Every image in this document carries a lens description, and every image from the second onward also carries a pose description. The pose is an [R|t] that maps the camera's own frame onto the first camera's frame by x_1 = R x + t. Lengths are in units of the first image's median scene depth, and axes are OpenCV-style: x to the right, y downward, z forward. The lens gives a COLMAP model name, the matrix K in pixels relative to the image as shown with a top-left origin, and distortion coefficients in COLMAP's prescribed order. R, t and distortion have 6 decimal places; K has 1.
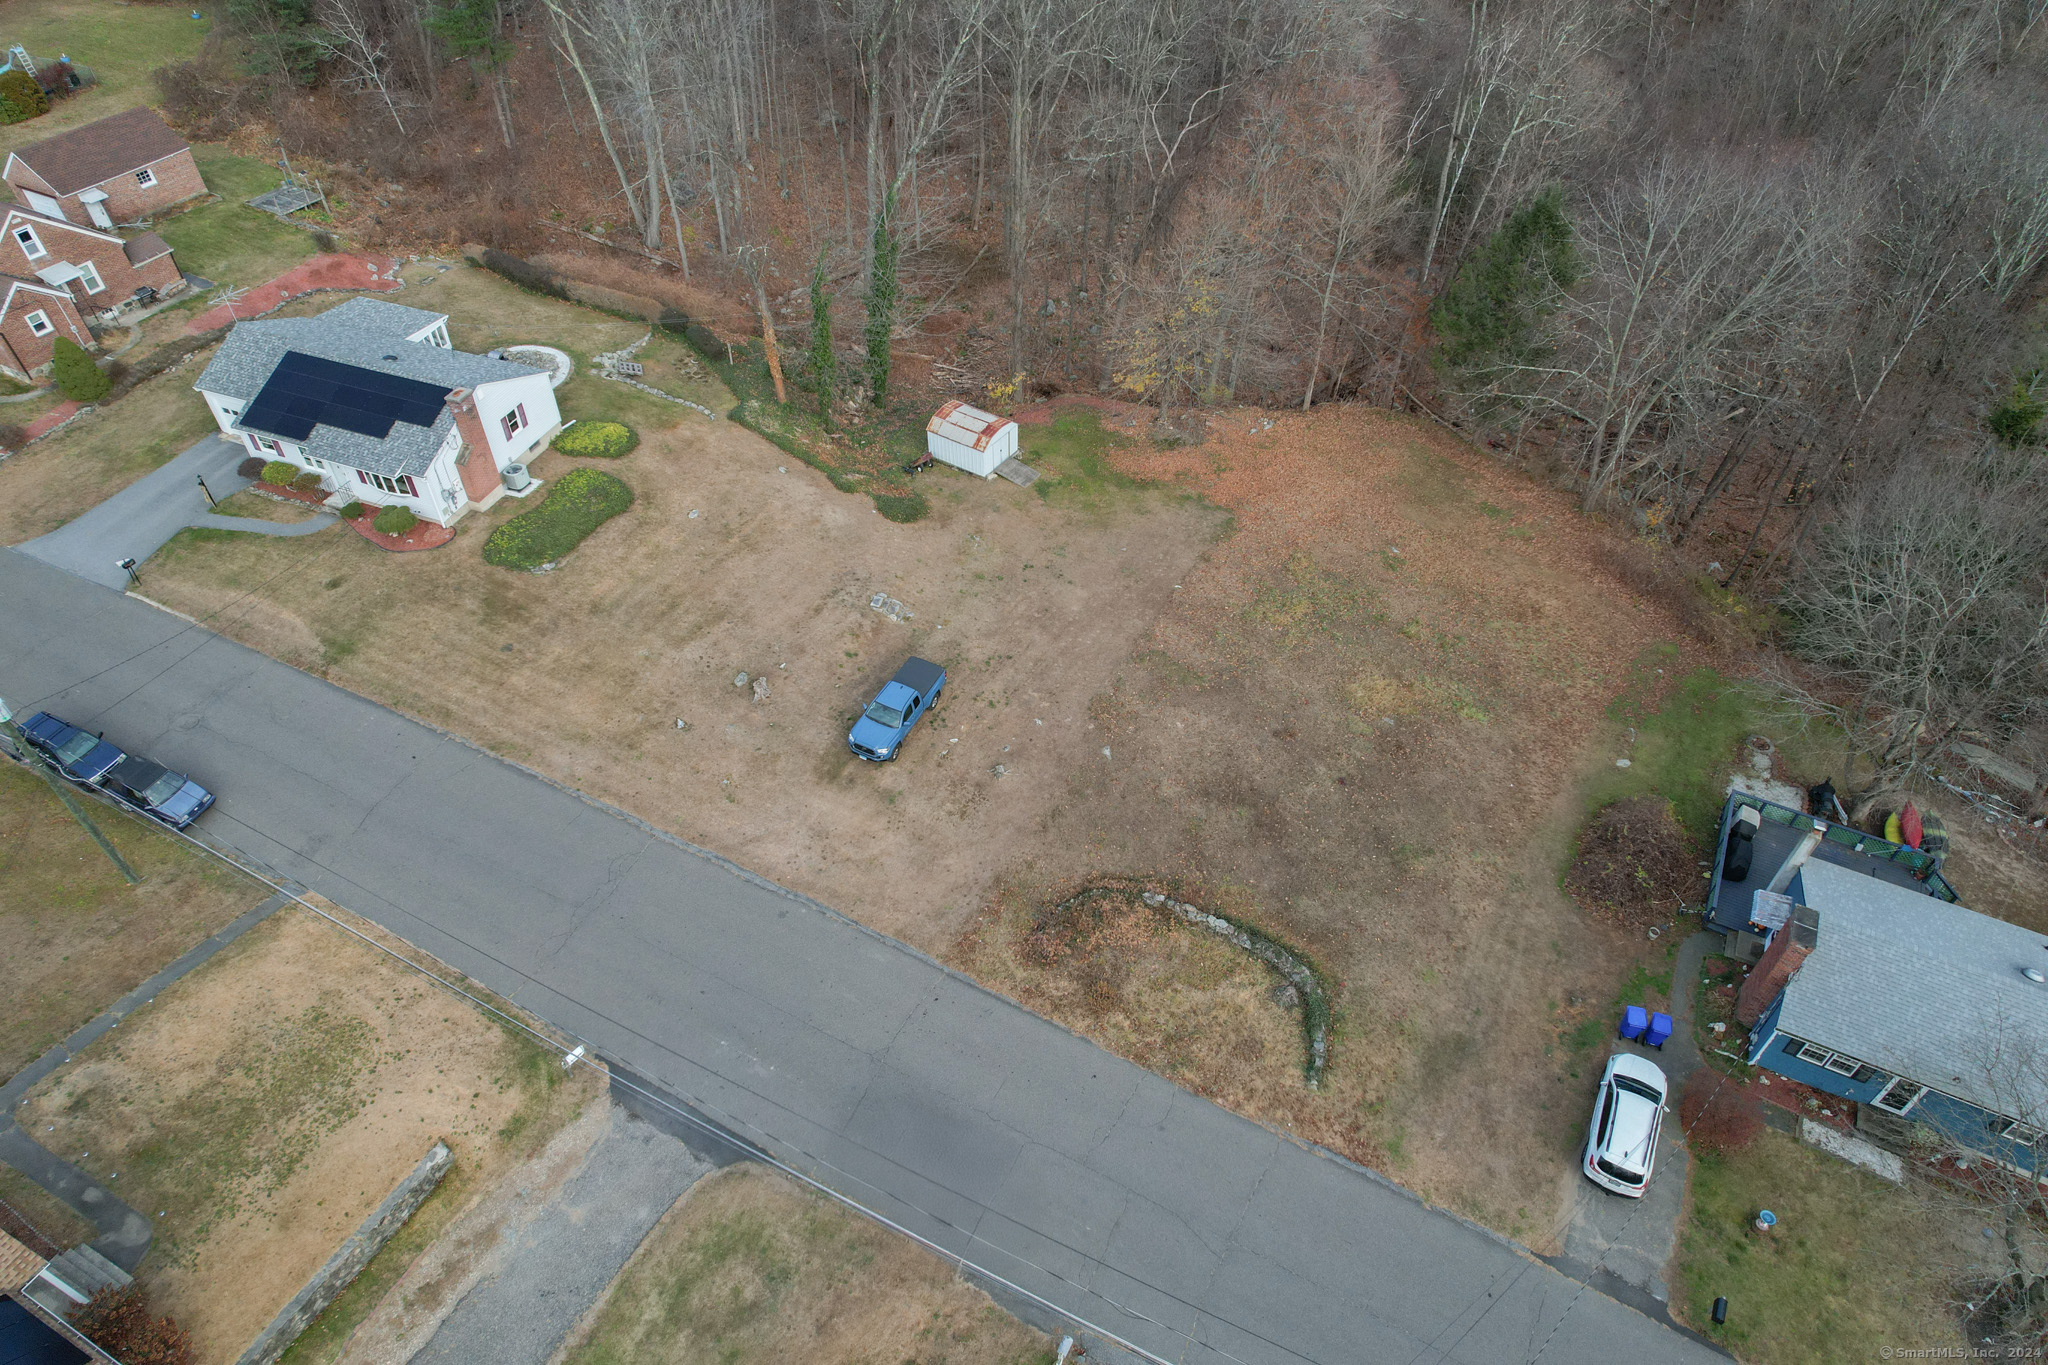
lens RADIAL K [[1313.4, 0, 1020.0], [0, 1313.4, 679.7], [0, 0, 1]] dist [-0.068910, 0.061679]
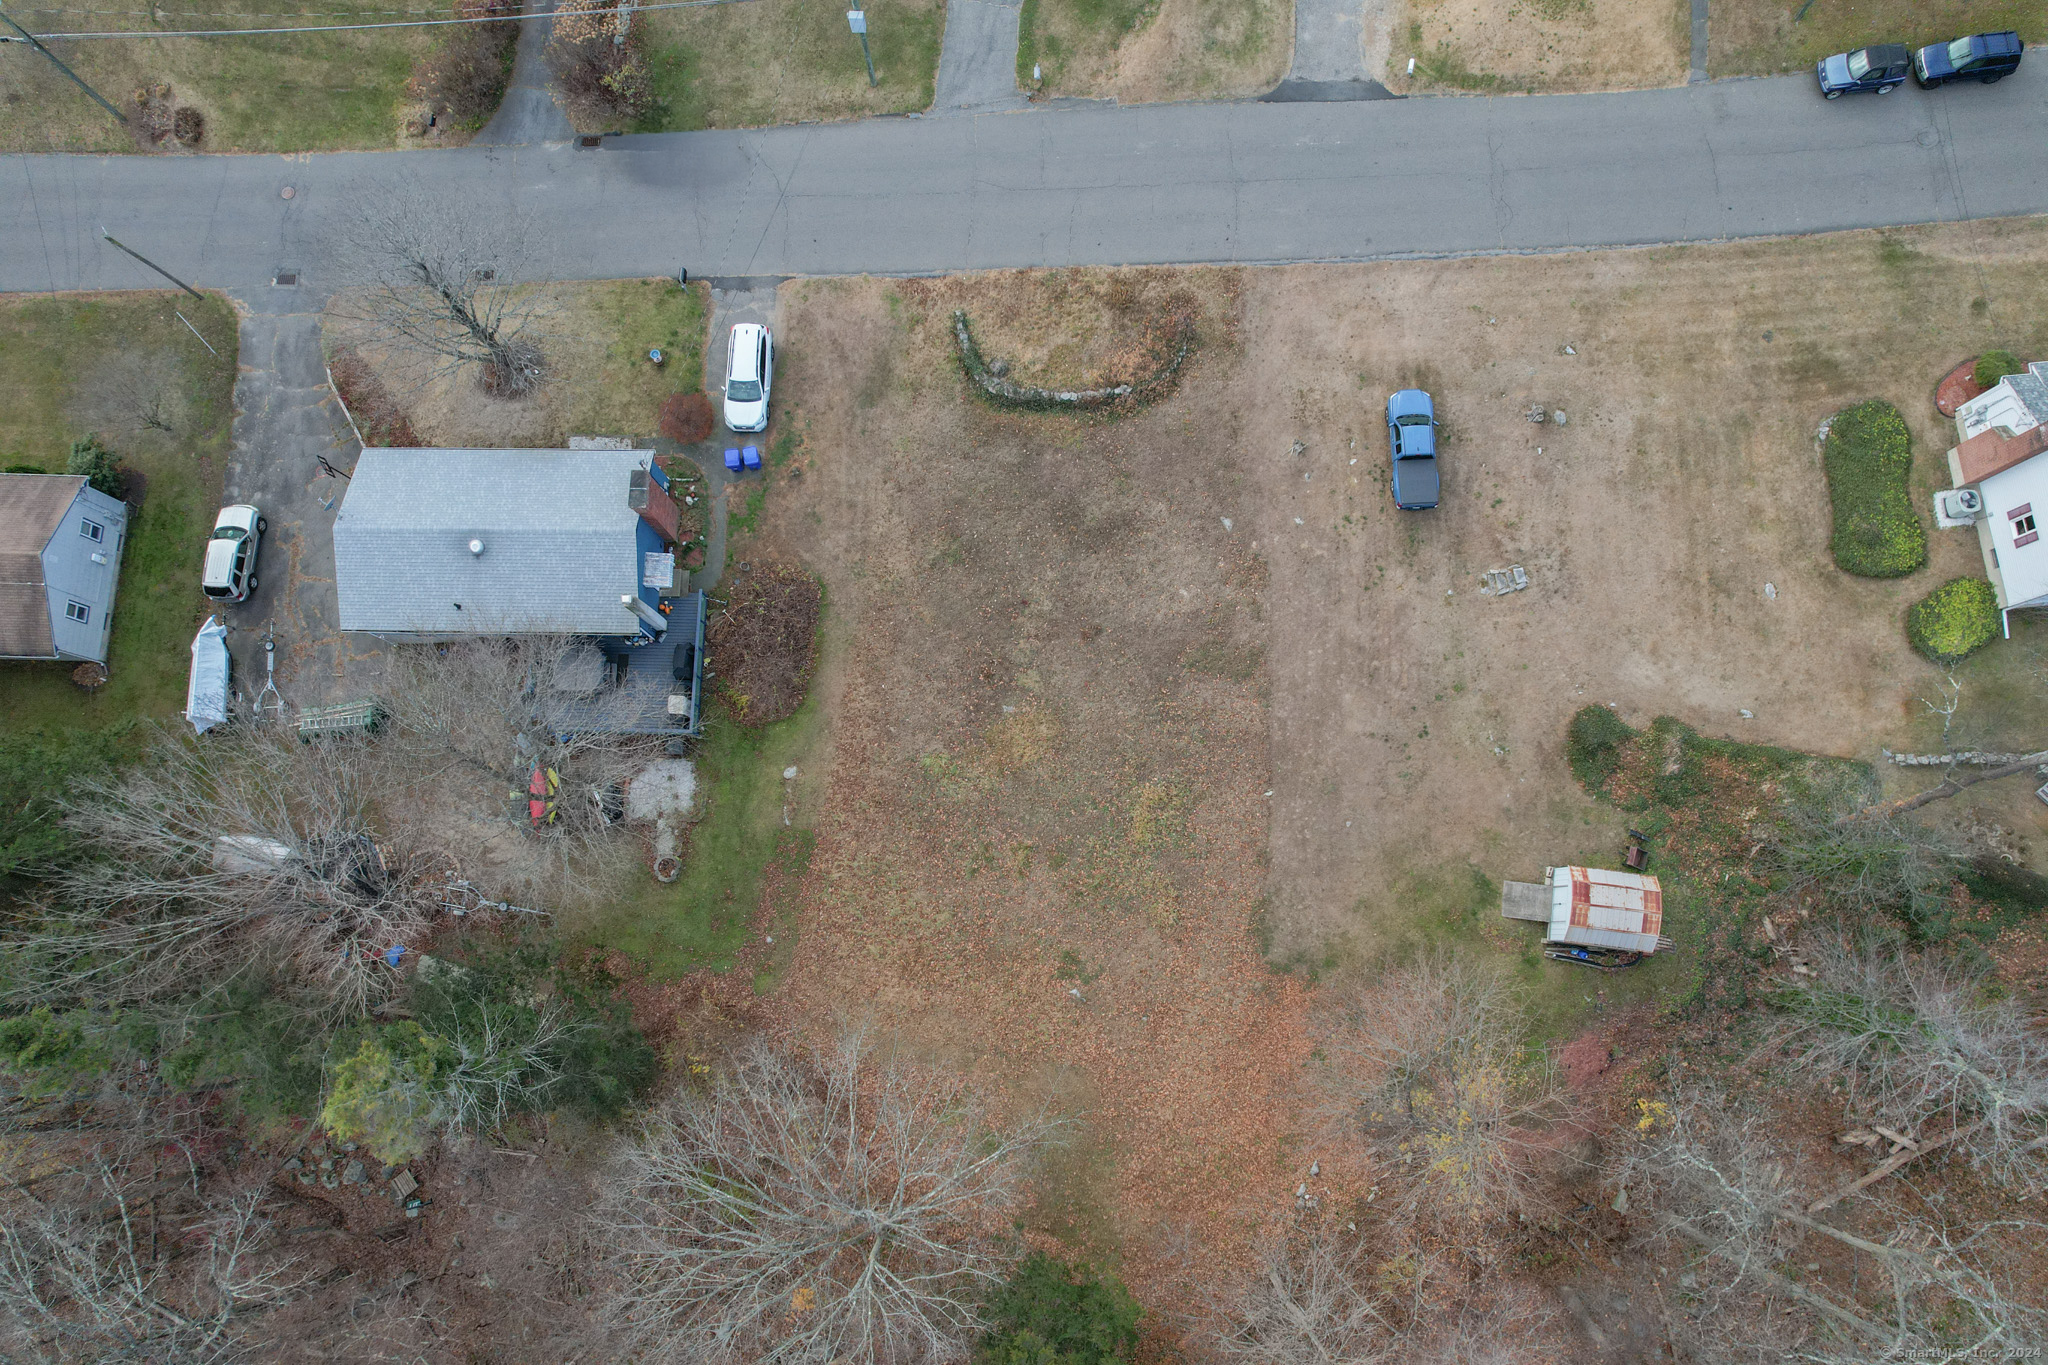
lens RADIAL K [[1313.4, 0, 1028.4], [0, 1313.4, 678.8], [0, 0, 1]] dist [-0.068910, 0.061679]
pose [[-0.894282, 0.440420, -0.079310, 0.358700], [-0.305926, -0.472331, 0.826628, -0.857982], [0.326602, 0.763501, 0.557132, 0.439326]]
